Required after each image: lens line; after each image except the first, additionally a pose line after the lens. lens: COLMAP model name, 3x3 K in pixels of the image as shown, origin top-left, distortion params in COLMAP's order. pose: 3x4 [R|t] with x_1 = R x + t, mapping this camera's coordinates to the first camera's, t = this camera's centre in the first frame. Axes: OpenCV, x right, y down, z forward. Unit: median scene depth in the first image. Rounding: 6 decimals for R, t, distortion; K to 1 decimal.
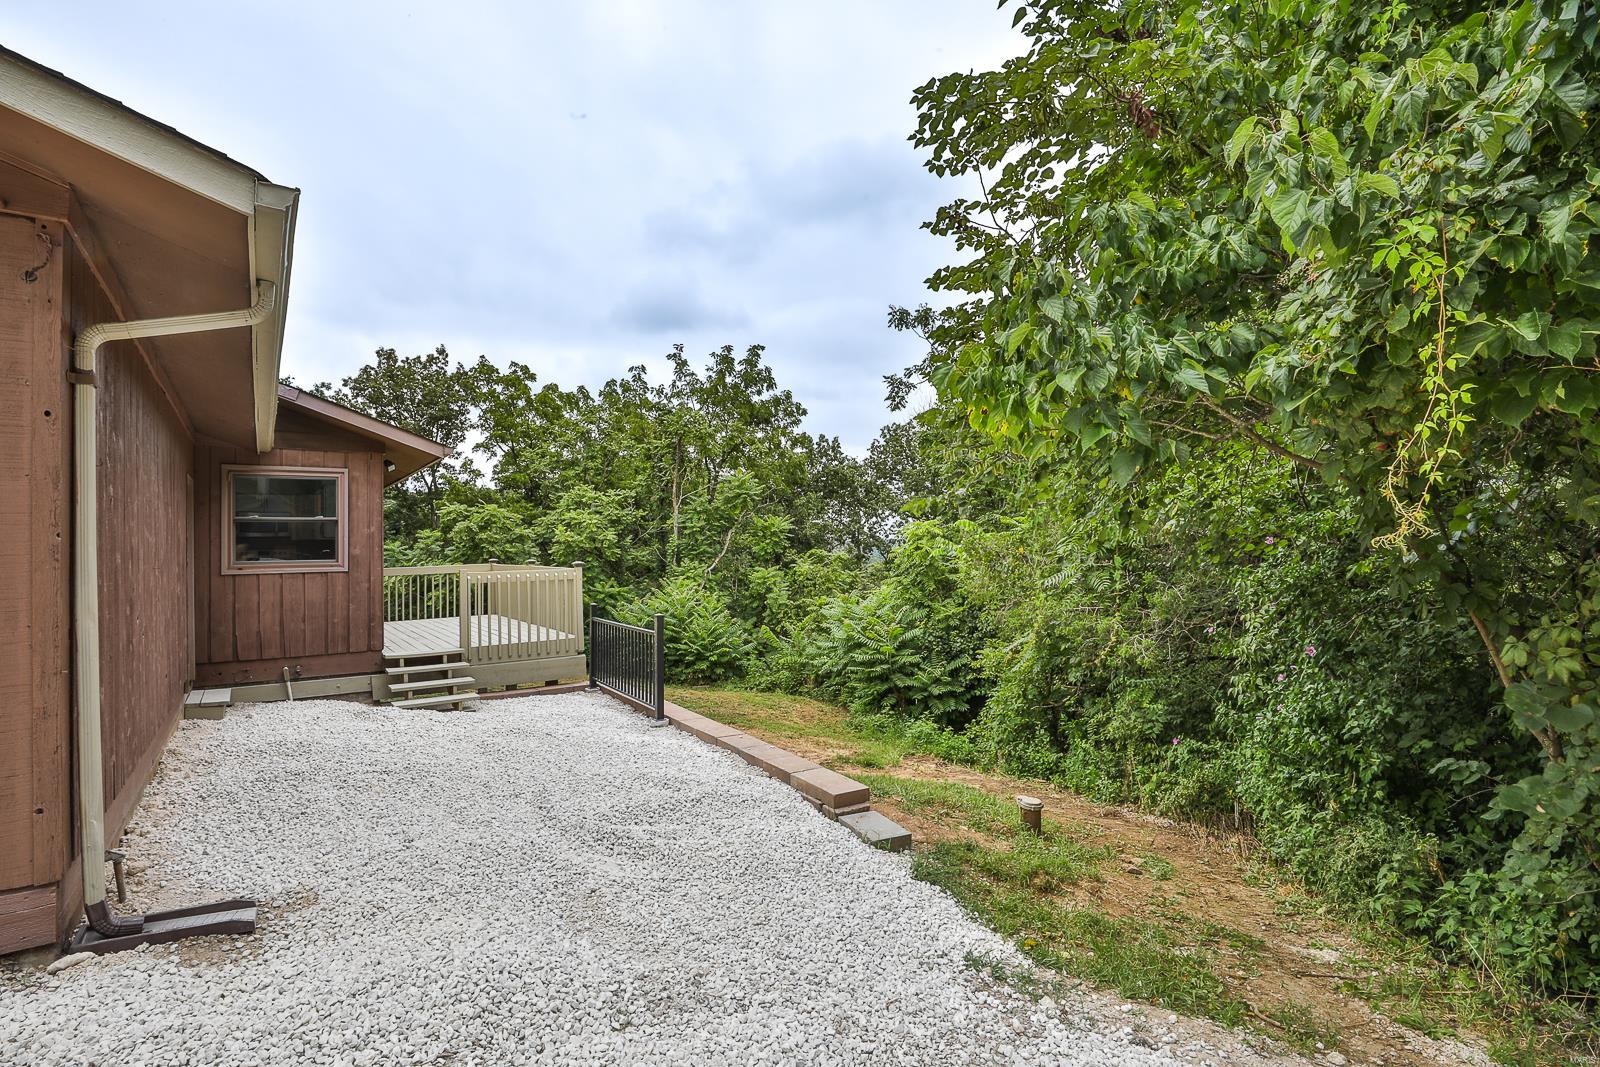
lens RADIAL K [[801.6, 0, 788.6], [0, 801.6, 534.4], [0, 0, 1]] dist [-0.010482, -0.001896]
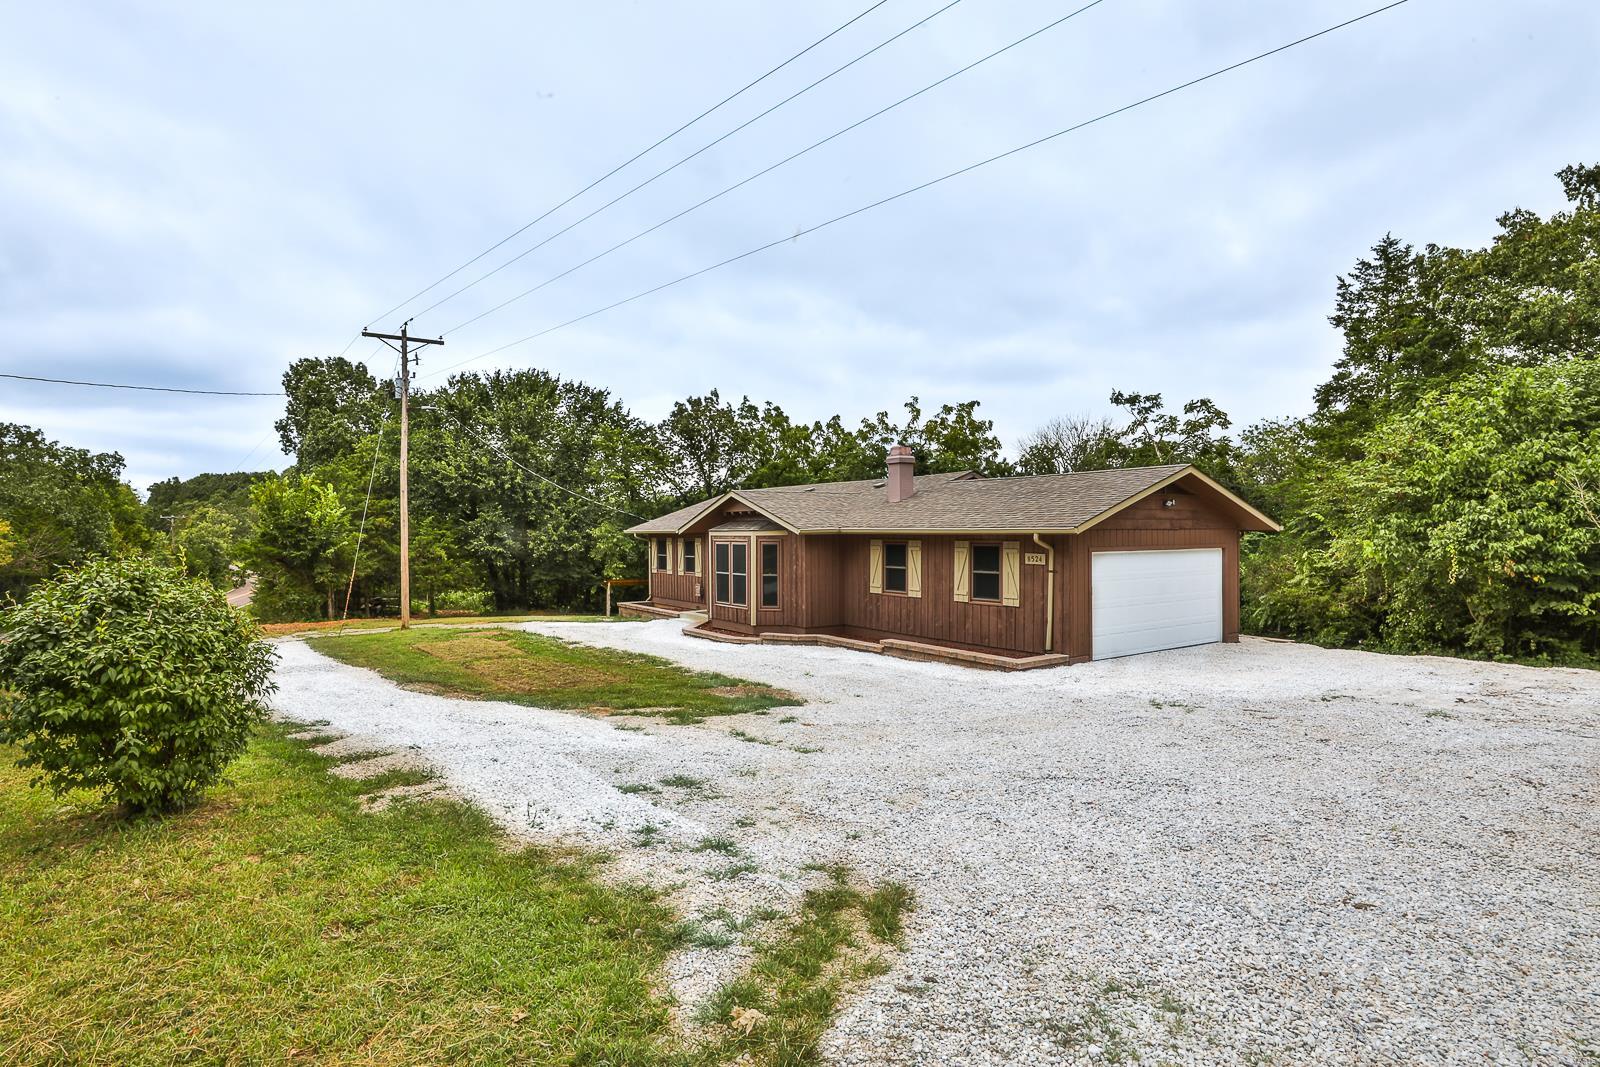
lens RADIAL K [[801.6, 0, 811.4], [0, 801.6, 545.2], [0, 0, 1]] dist [-0.010482, -0.001896]
pose [[0.999836, 0.008682, -0.015886, -0.543545], [-0.008138, 0.999390, 0.033951, -0.058306], [0.016171, -0.033816, 0.999297, -0.699210]]
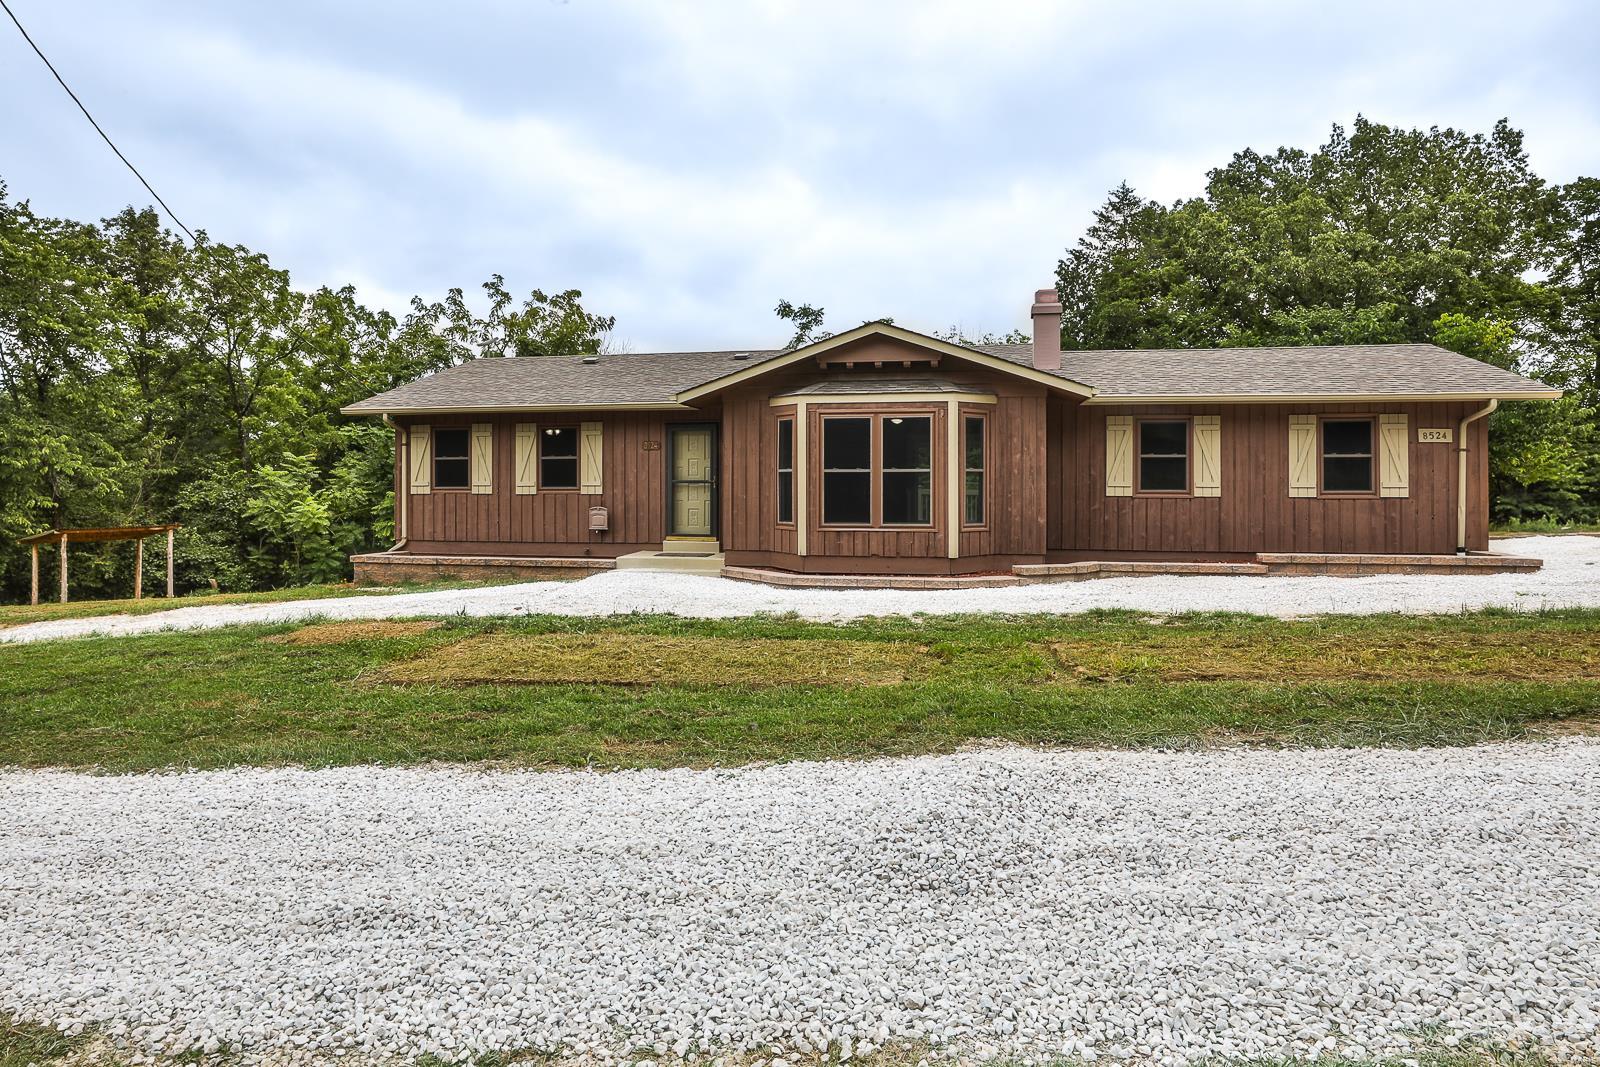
lens RADIAL K [[826.9, 0, 837.6], [0, 826.9, 486.9], [0, 0, 1]] dist [-0.001802, -0.000178]
pose [[0.725828, 0.001901, 0.687874, -1.038161], [-0.020571, 0.999609, 0.018943, 0.007803], [-0.687569, -0.027900, 0.725583, -0.140970]]
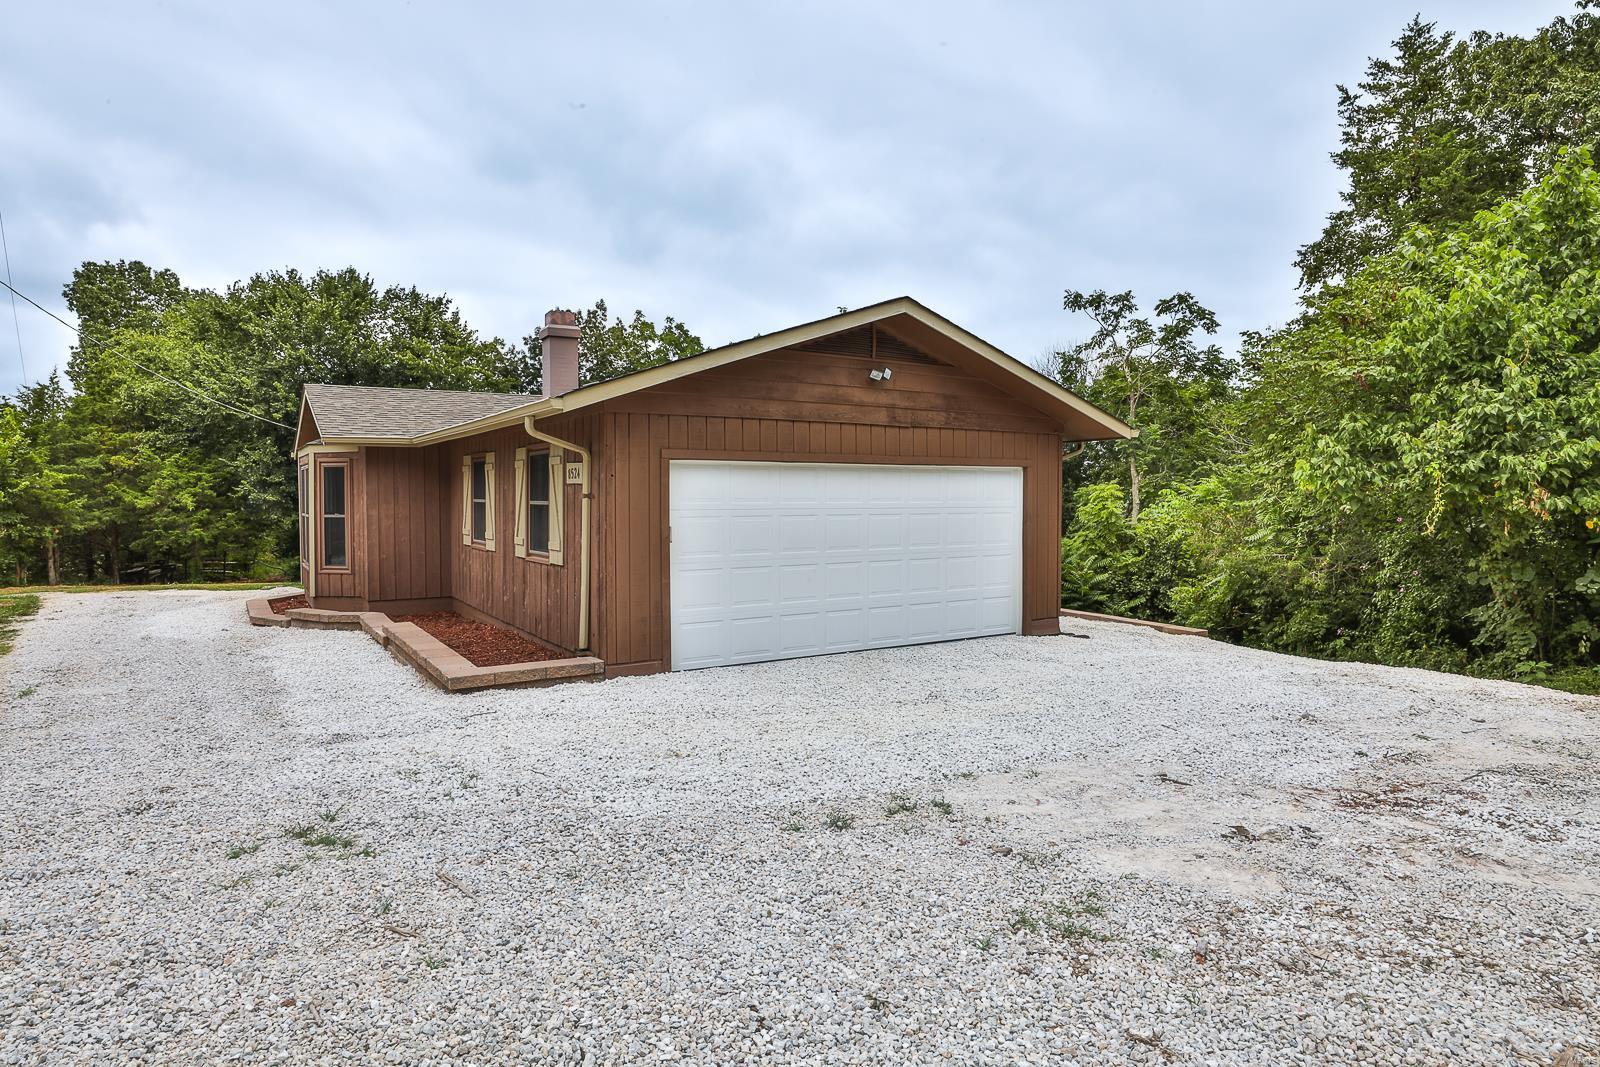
lens RADIAL K [[907.3, 0, 803.2], [0, 907.3, 527.6], [0, 0, 1]] dist [-0.006209, 0.002996]
pose [[0.998967, 0.016207, -0.042449, -0.244721], [-0.013836, 0.998359, 0.055571, -0.024239], [0.043280, -0.054926, 0.997552, -0.409603]]
